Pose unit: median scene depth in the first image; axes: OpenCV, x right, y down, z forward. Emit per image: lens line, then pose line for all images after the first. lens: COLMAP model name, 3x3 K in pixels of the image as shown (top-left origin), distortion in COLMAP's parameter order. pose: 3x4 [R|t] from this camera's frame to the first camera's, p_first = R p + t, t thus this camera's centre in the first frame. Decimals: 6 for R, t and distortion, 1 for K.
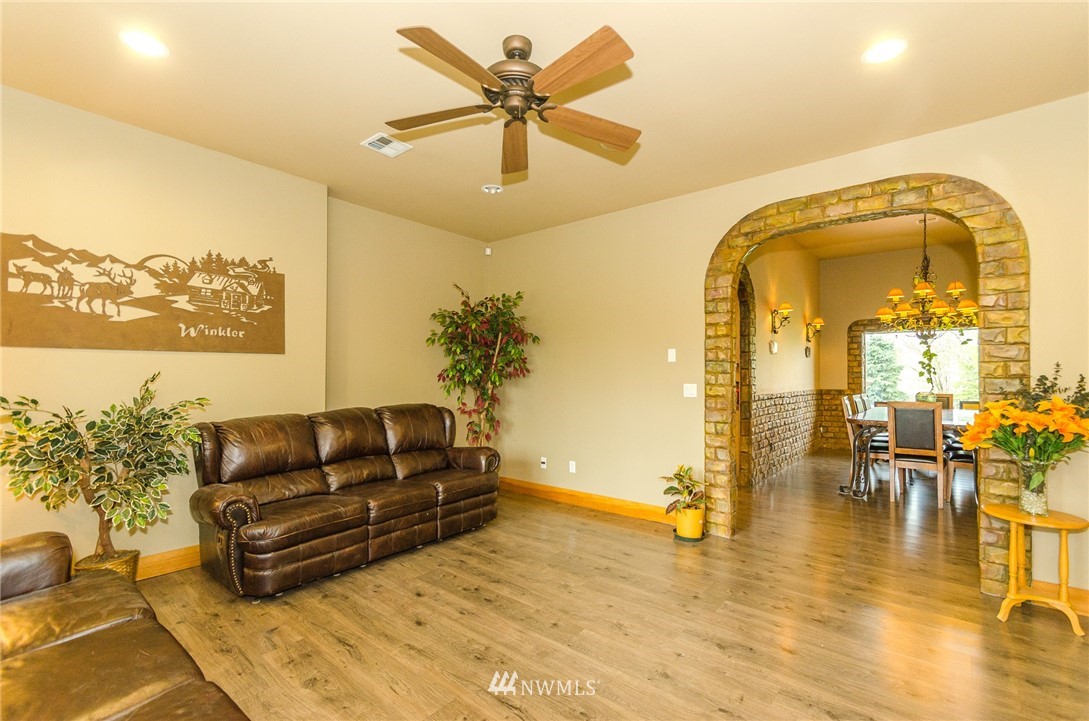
lens RADIAL K [[487.1, 0, 545.1], [0, 487.1, 366.1], [0, 0, 1]] dist [-0.004610, -0.000104]
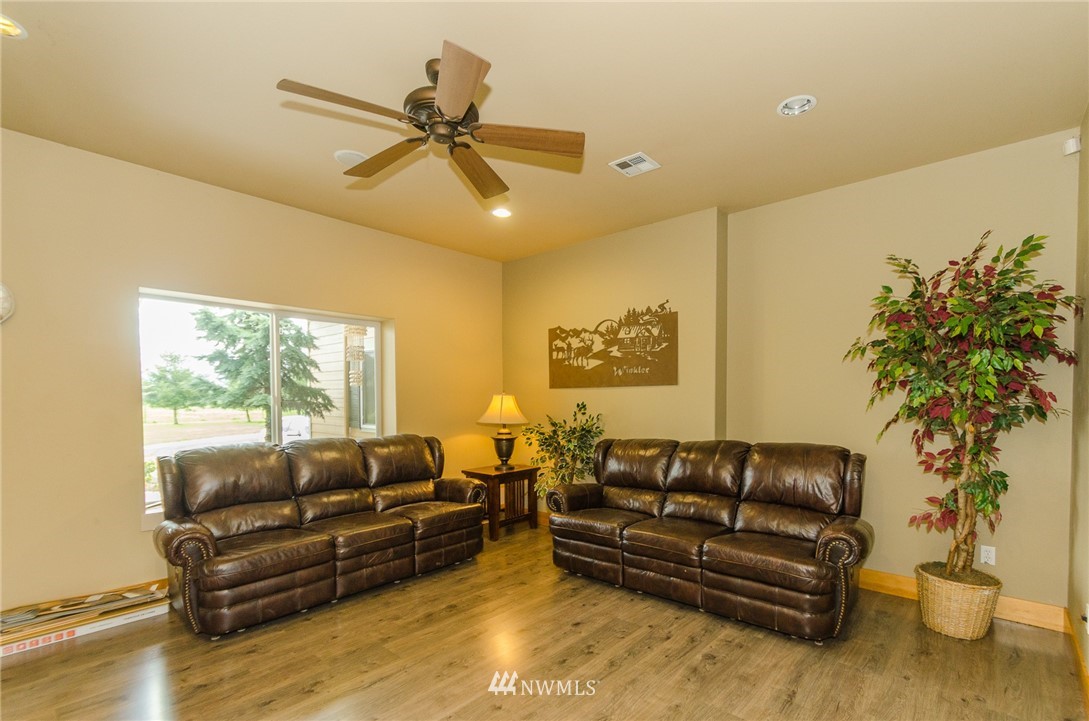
lens RADIAL K [[487.1, 0, 561.9], [0, 487.1, 408.0], [0, 0, 1]] dist [-0.004610, -0.000104]
pose [[-0.021398, 0.013619, -0.999678, 0.654771], [0.016569, 0.999775, 0.013266, 0.009781], [0.999634, -0.016279, -0.021619, 0.886784]]
